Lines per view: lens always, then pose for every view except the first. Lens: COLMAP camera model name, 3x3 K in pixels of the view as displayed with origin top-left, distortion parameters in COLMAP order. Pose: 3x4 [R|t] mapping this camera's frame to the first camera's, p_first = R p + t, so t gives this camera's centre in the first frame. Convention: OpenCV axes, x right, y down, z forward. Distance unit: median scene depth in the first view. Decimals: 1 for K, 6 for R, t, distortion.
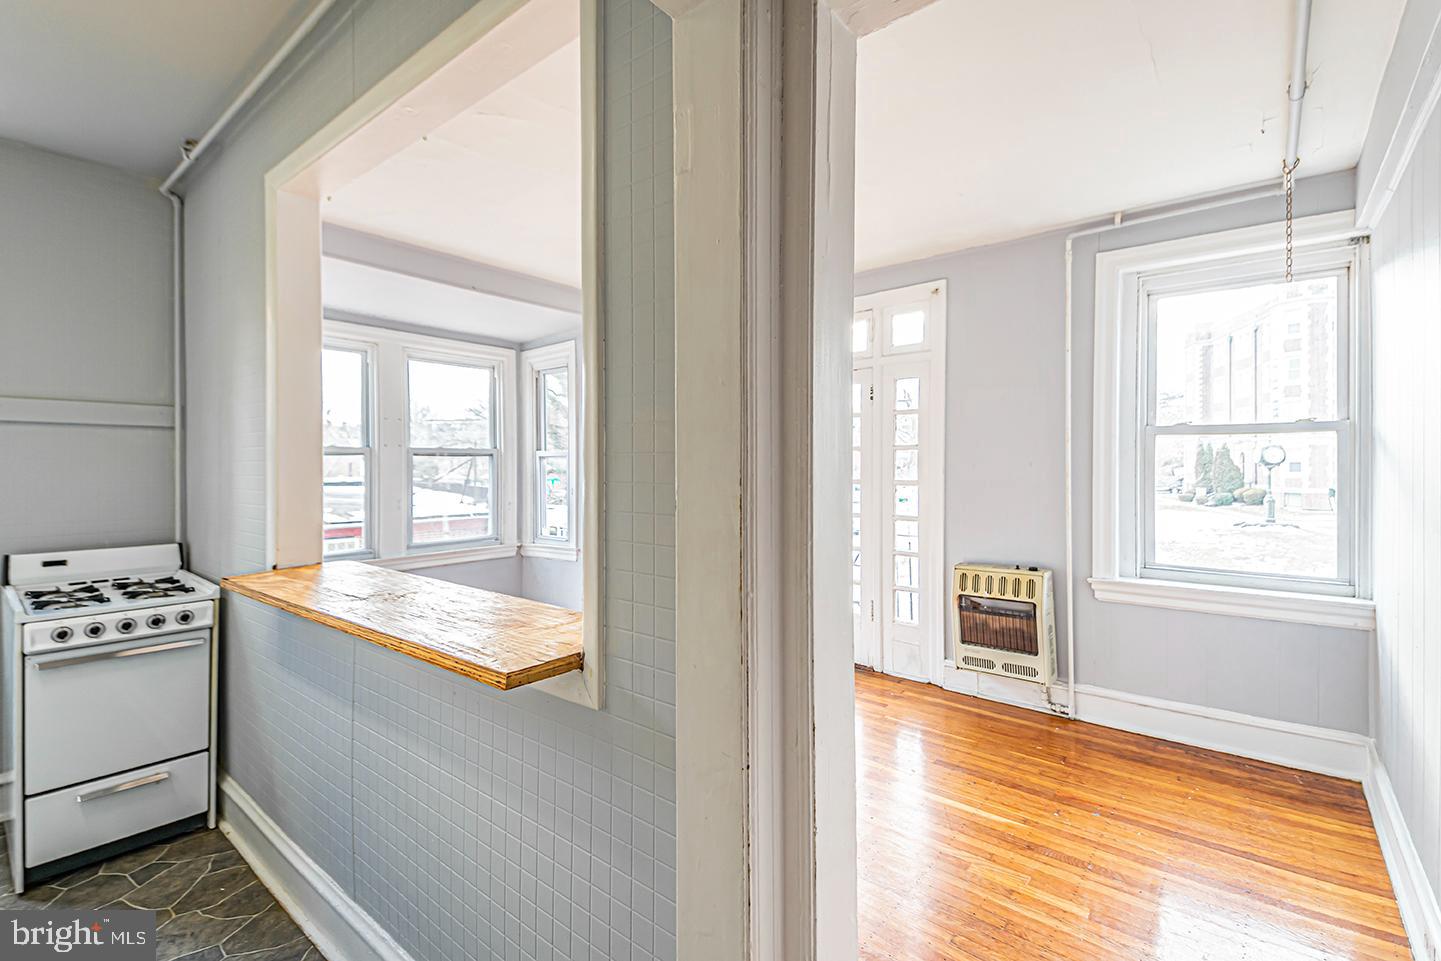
lens RADIAL K [[660.1, 0, 631.6], [0, 660.1, 459.5], [0, 0, 1]] dist [0.035630, -0.013917]
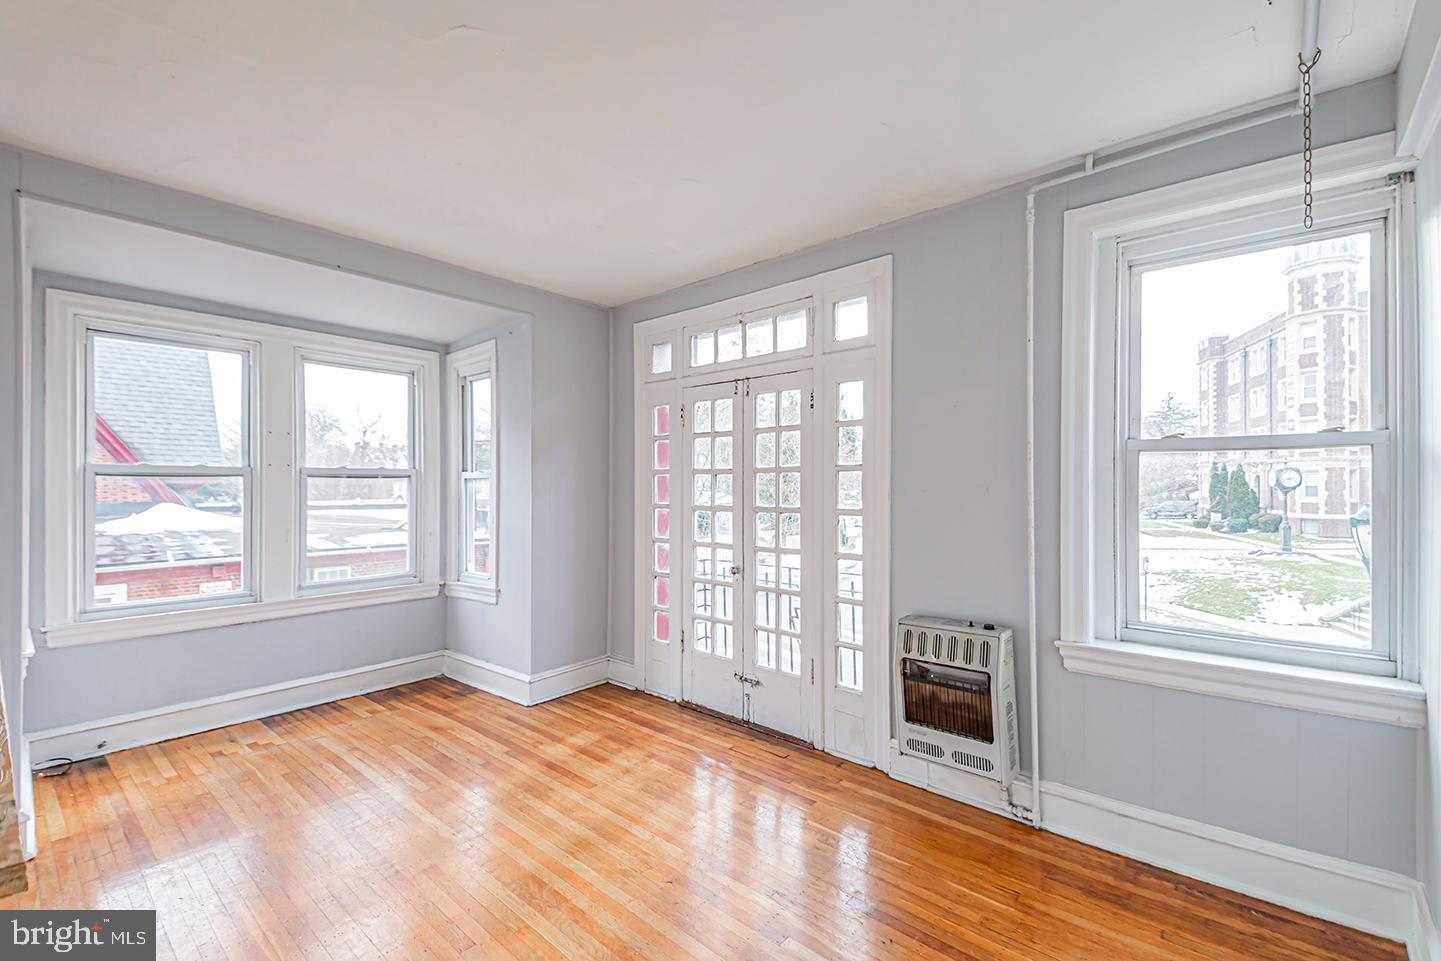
lens RADIAL K [[652.8, 0, 715.6], [0, 652.8, 476.9], [0, 0, 1]] dist [0.040614, -0.020250]
pose [[0.998800, 0.001719, 0.048952, 0.244989], [-0.001410, 0.999979, -0.006351, -0.002679], [-0.048961, 0.006275, 0.998781, 0.255594]]
